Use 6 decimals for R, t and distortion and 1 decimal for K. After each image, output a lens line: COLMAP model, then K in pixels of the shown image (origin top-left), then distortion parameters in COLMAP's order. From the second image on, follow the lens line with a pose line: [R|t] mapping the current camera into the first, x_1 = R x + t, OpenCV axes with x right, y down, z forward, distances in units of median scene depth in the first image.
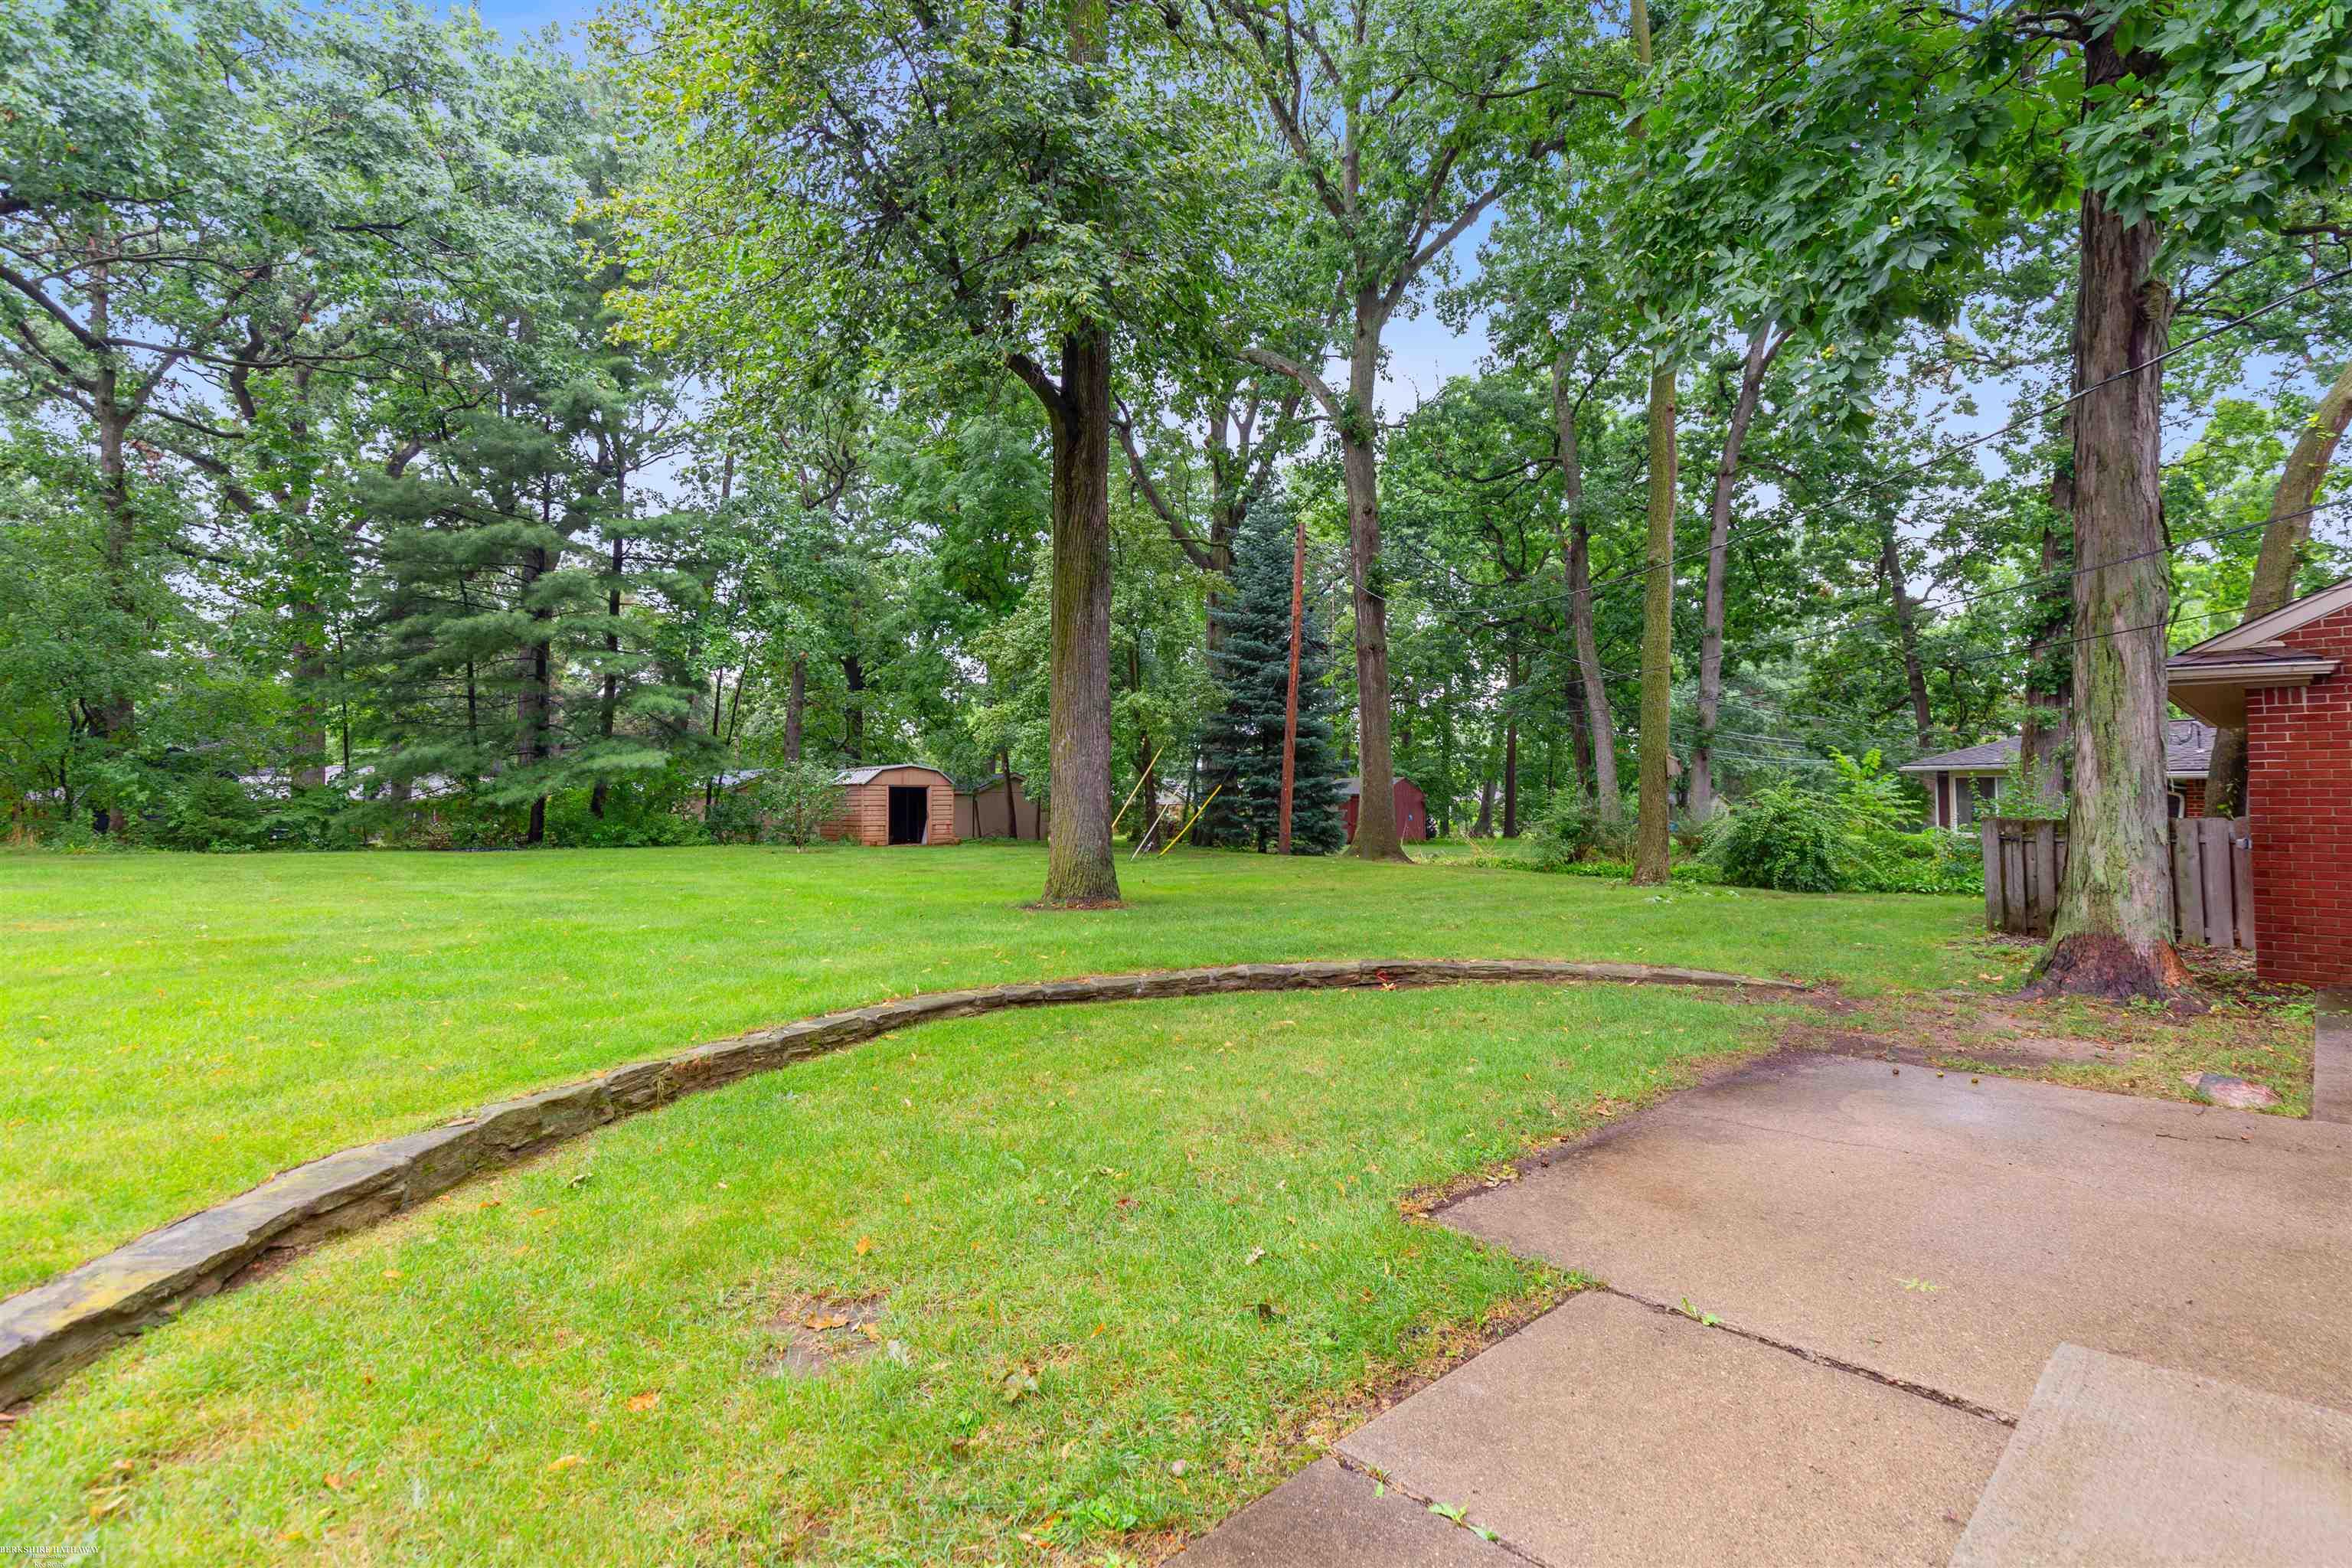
lens RADIAL K [[1073.2, 0, 1186.1], [0, 1073.2, 783.7], [0, 0, 1]] dist [0.003087, 0.000038]
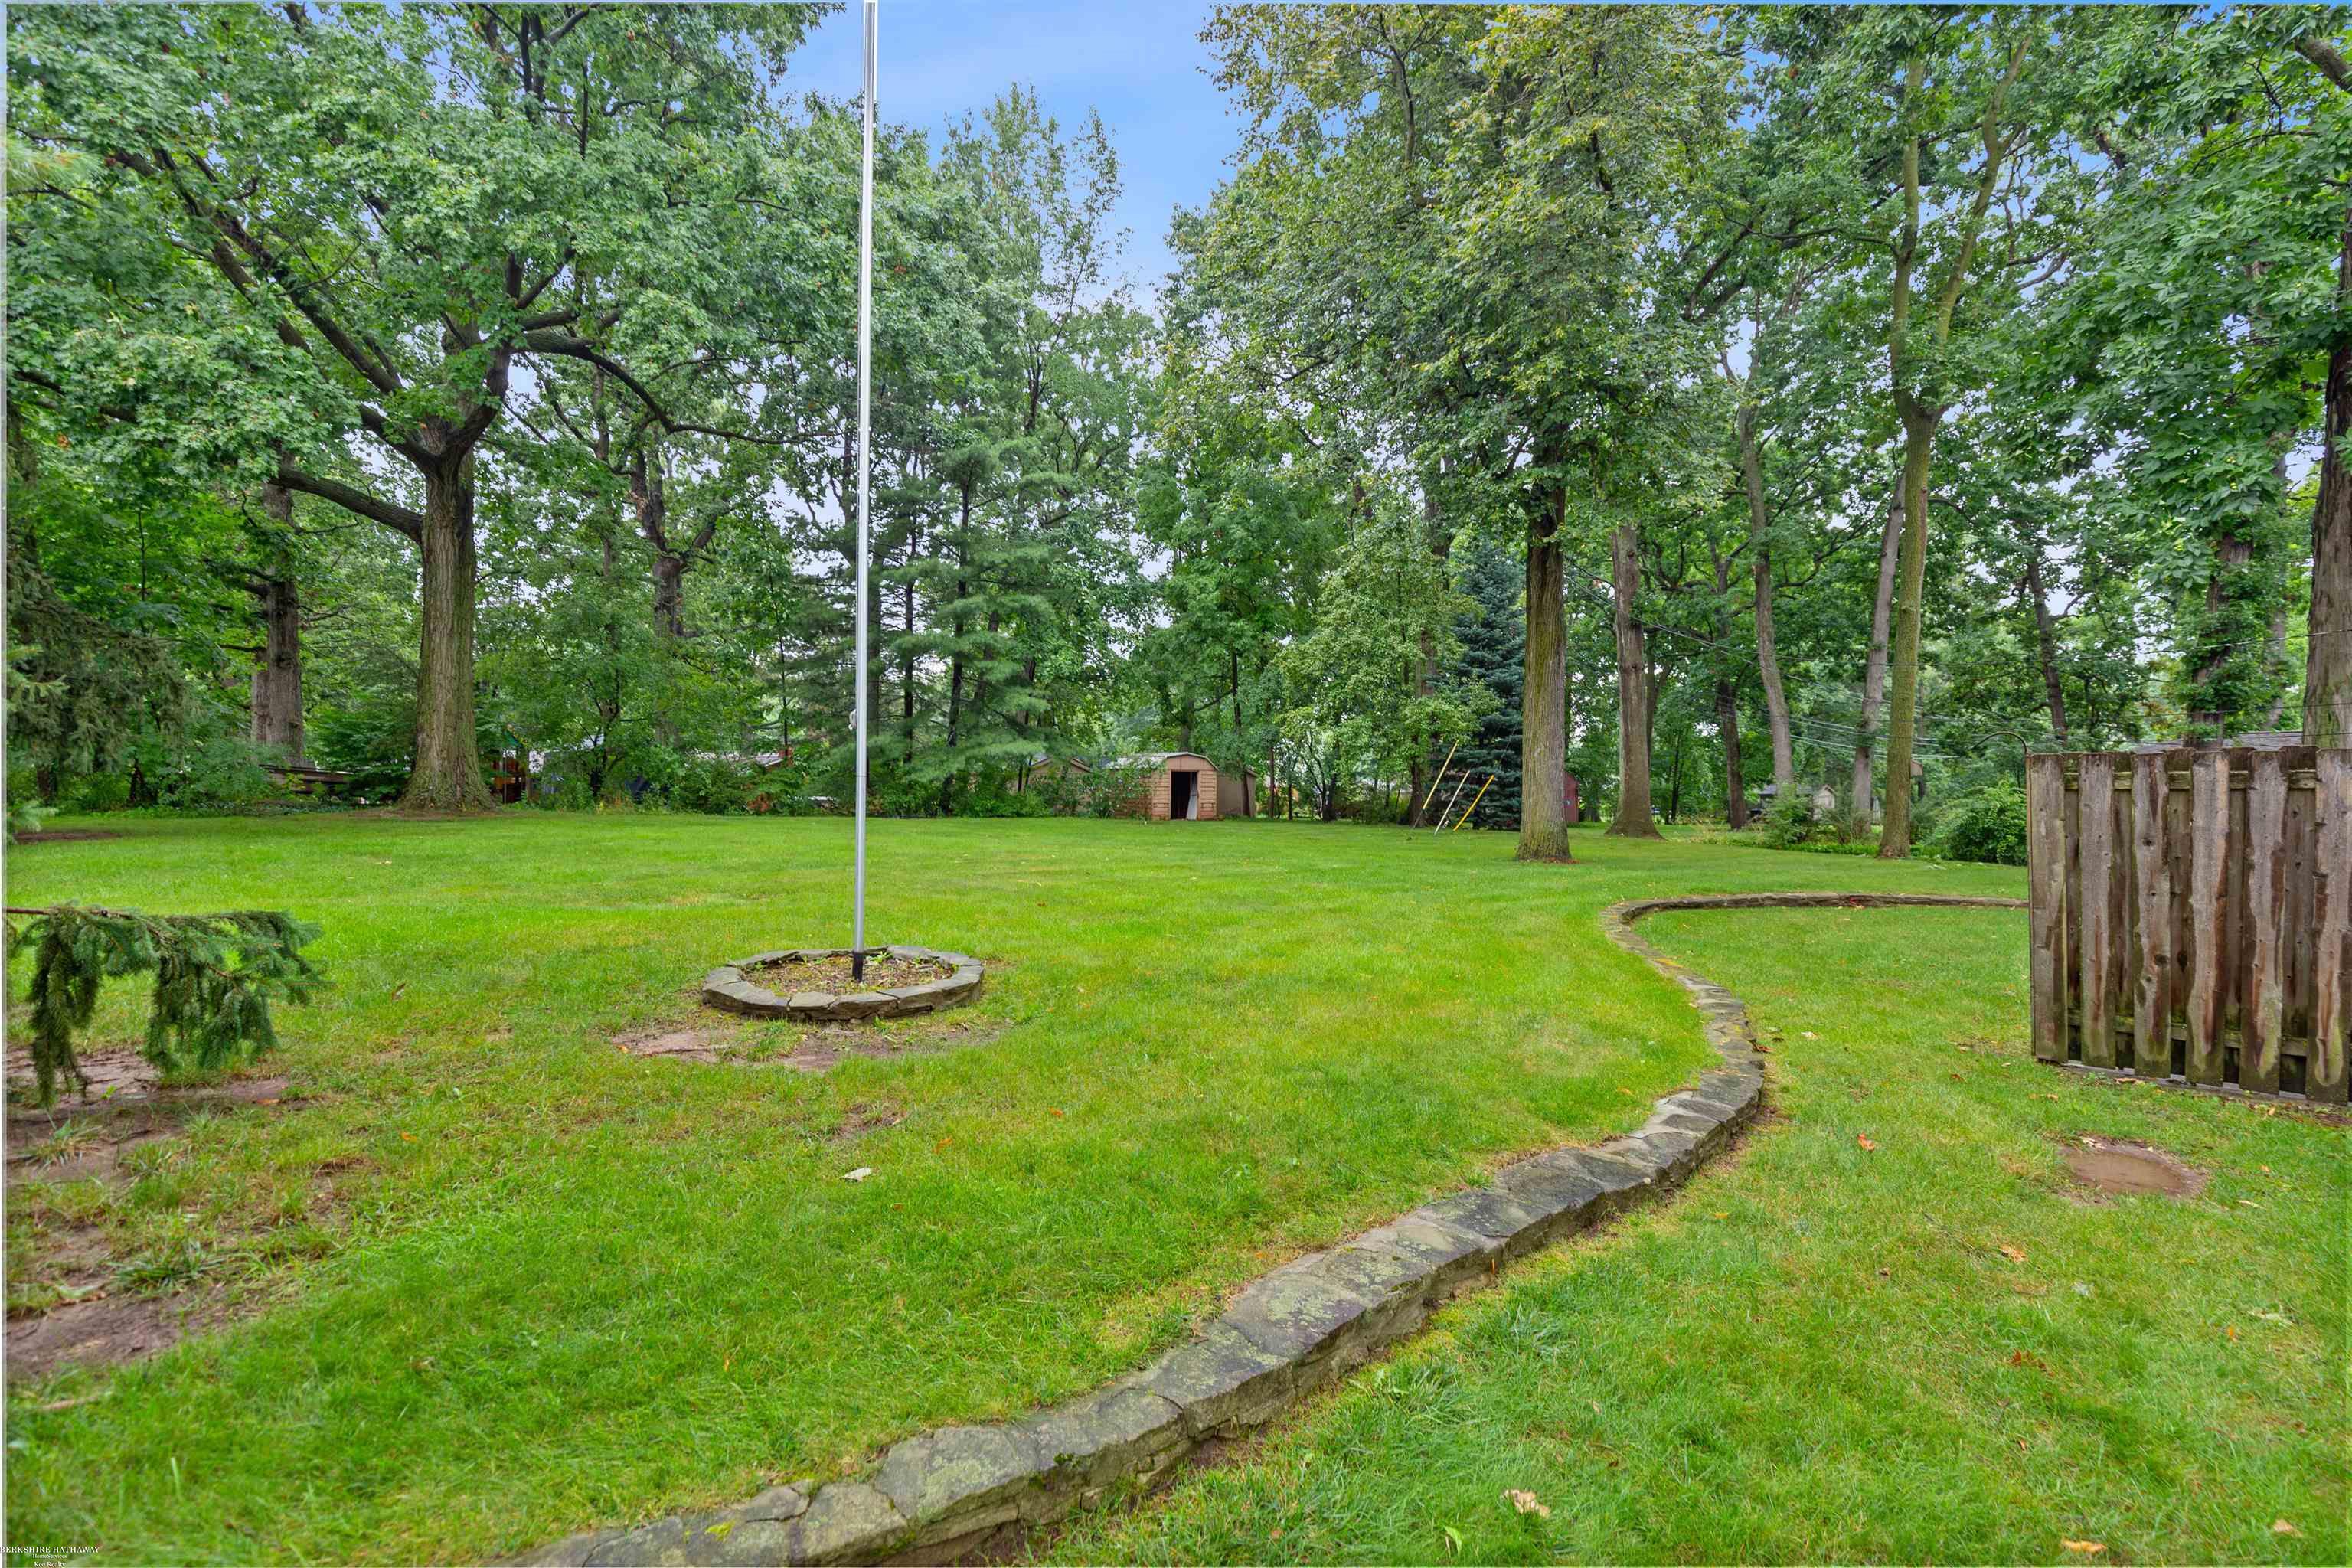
lens RADIAL K [[1071.6, 0, 1182.4], [0, 1071.6, 804.2], [0, 0, 1]] dist [0.001469, 0.000254]
pose [[0.998985, 0.016054, -0.042088, -0.275125], [-0.014496, 0.999208, 0.037070, -0.005931], [0.042650, -0.036423, 0.998426, -0.242935]]
